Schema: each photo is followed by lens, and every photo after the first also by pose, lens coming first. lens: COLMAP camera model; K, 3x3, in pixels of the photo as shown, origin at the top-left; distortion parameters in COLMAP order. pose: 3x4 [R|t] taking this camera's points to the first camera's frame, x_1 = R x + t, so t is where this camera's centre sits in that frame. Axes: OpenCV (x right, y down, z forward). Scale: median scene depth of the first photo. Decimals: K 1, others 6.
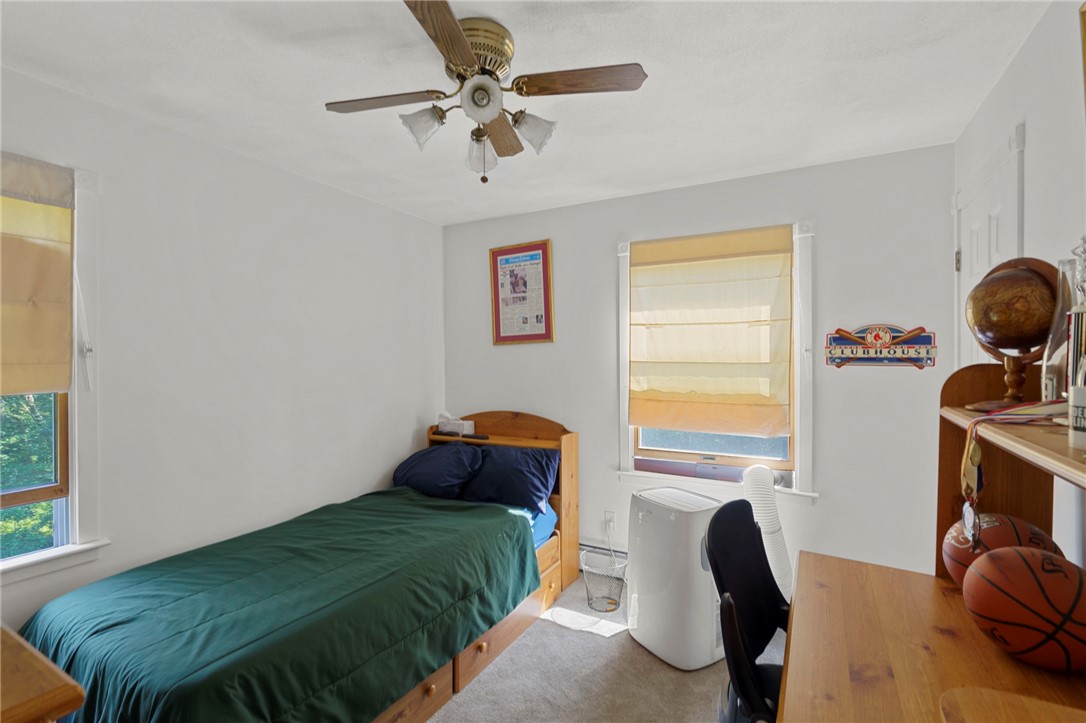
lens RADIAL K [[497.8, 0, 539.6], [0, 497.8, 379.7], [0, 0, 1]] dist [-0.002031, 0.000356]
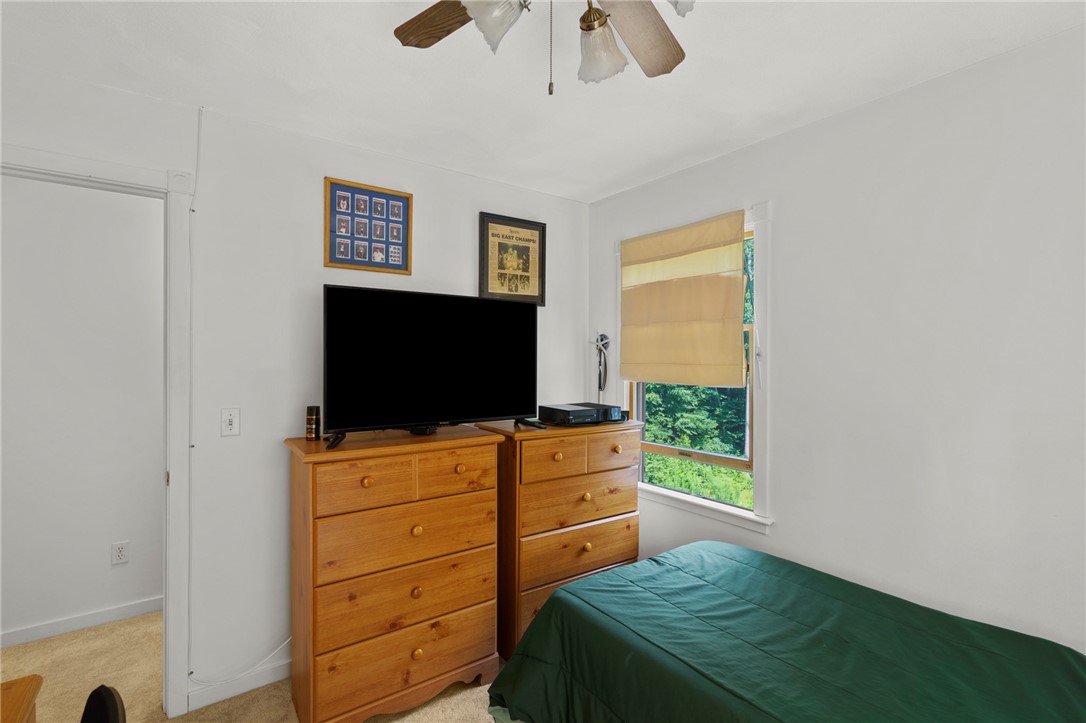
lens RADIAL K [[492.8, 0, 543.0], [0, 492.8, 361.5], [0, 0, 1]] dist [-0.002712, 0.000130]
pose [[-0.427904, 0.000952, -0.903824, 0.455286], [-0.039748, 0.999012, 0.019871, -0.052371], [0.902950, 0.044428, -0.427443, 1.234495]]
